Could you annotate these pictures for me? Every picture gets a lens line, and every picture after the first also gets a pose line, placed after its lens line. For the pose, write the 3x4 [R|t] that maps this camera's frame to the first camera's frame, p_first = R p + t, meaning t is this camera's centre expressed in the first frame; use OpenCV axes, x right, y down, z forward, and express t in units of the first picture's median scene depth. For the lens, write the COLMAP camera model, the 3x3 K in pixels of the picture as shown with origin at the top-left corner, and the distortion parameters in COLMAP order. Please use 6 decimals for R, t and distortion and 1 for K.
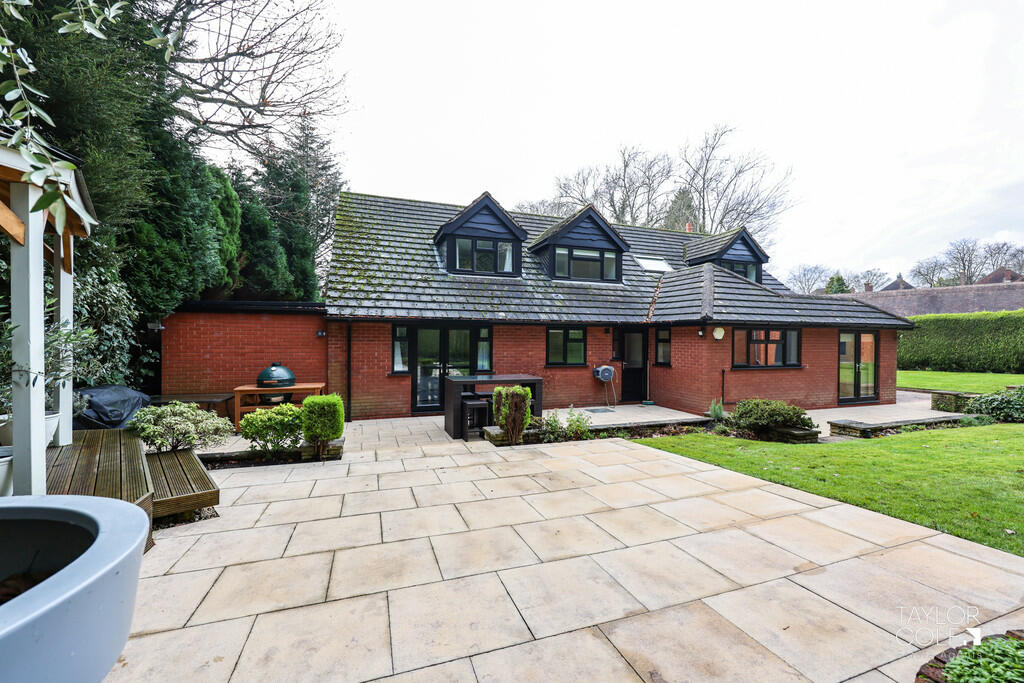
lens RADIAL K [[410.1, 0, 508.4], [0, 410.1, 341.2], [0, 0, 1]] dist [0.000143, -0.000171]
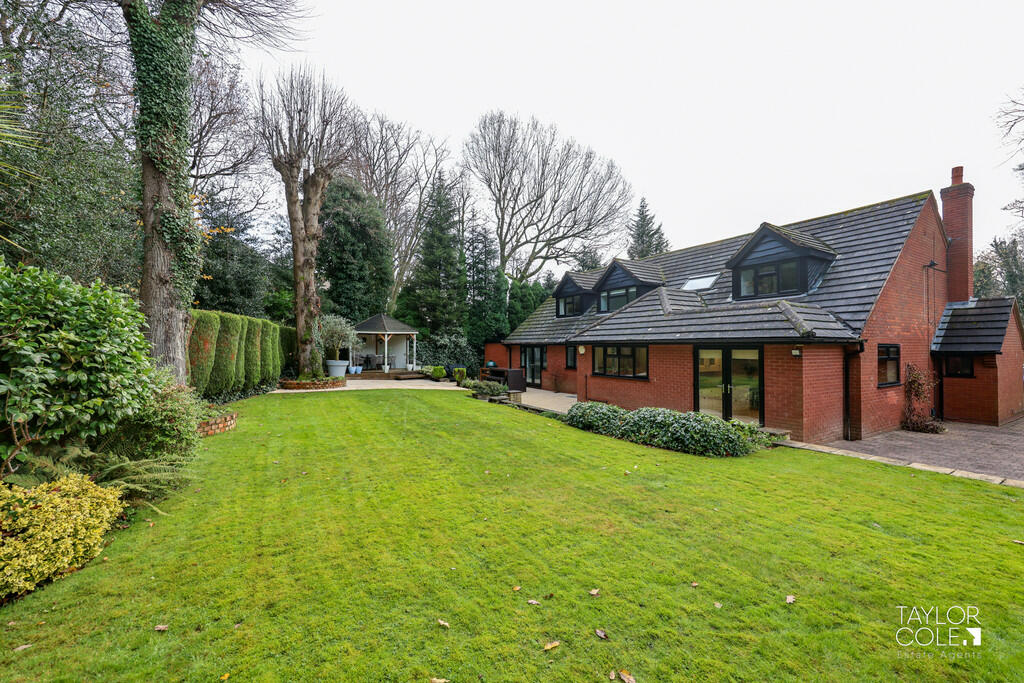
lens RADIAL K [[410.1, 0, 508.7], [0, 410.1, 346.7], [0, 0, 1]] dist [0.000143, -0.000171]
pose [[0.199548, -0.005693, -0.979872, 2.054954], [-0.006850, 0.999951, -0.007205, -0.019529], [0.979864, 0.008150, 0.199499, 0.480946]]
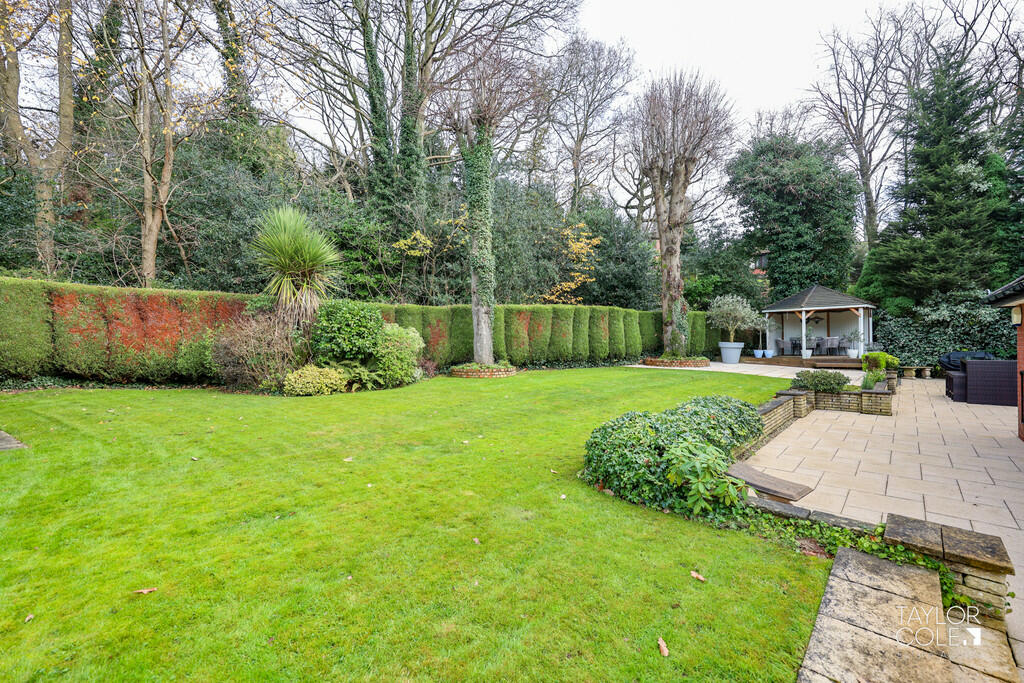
lens RADIAL K [[410.1, 0, 516.5], [0, 410.1, 343.2], [0, 0, 1]] dist [0.000143, -0.000171]
pose [[-0.925499, 0.004428, -0.378723, 1.570345], [0.001414, 0.999965, 0.008238, 0.026259], [0.378747, 0.007089, -0.925473, 1.464428]]
